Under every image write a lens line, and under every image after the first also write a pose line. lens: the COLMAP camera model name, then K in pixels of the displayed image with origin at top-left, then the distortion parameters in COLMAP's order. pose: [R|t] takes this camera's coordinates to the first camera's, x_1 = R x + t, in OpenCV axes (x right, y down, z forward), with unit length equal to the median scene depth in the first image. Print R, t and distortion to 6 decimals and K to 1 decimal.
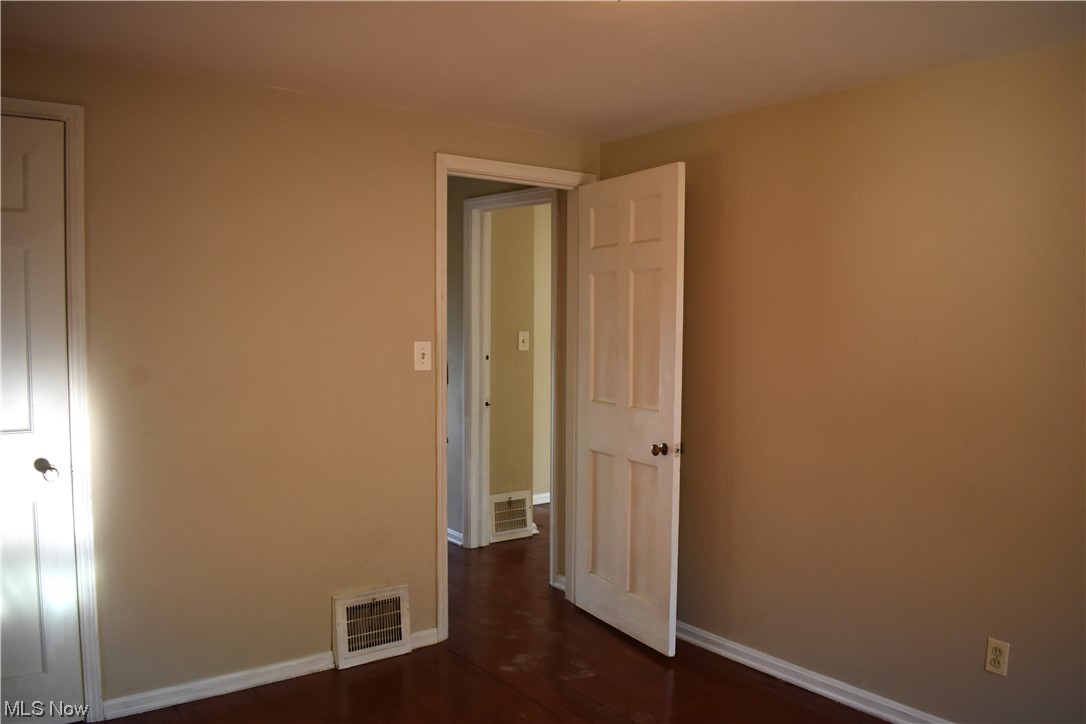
lens RADIAL K [[872.8, 0, 543.0], [0, 872.8, 362.0], [0, 0, 1]] dist [-0.008471, -0.009845]
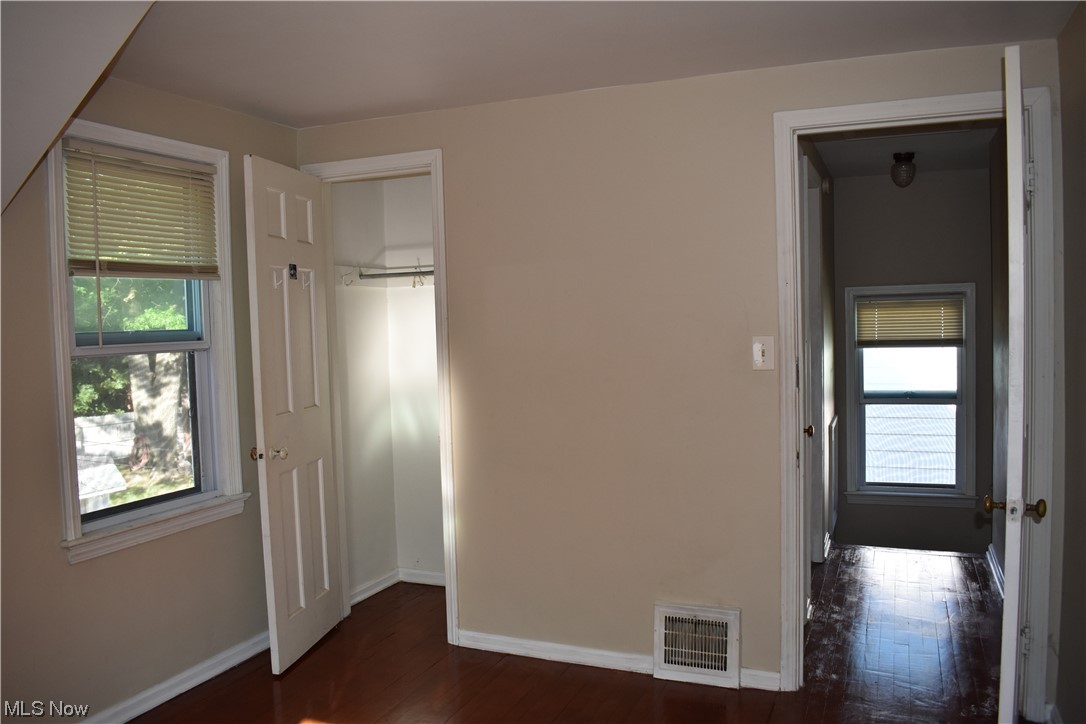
lens RADIAL K [[872.8, 0, 543.0], [0, 872.8, 362.0], [0, 0, 1]] dist [-0.008471, -0.009845]
pose [[0.525506, 0.022763, -0.850485, 0.496015], [-0.020110, 0.999695, 0.014331, -0.006334], [0.850552, 0.009572, 0.525804, 0.374538]]
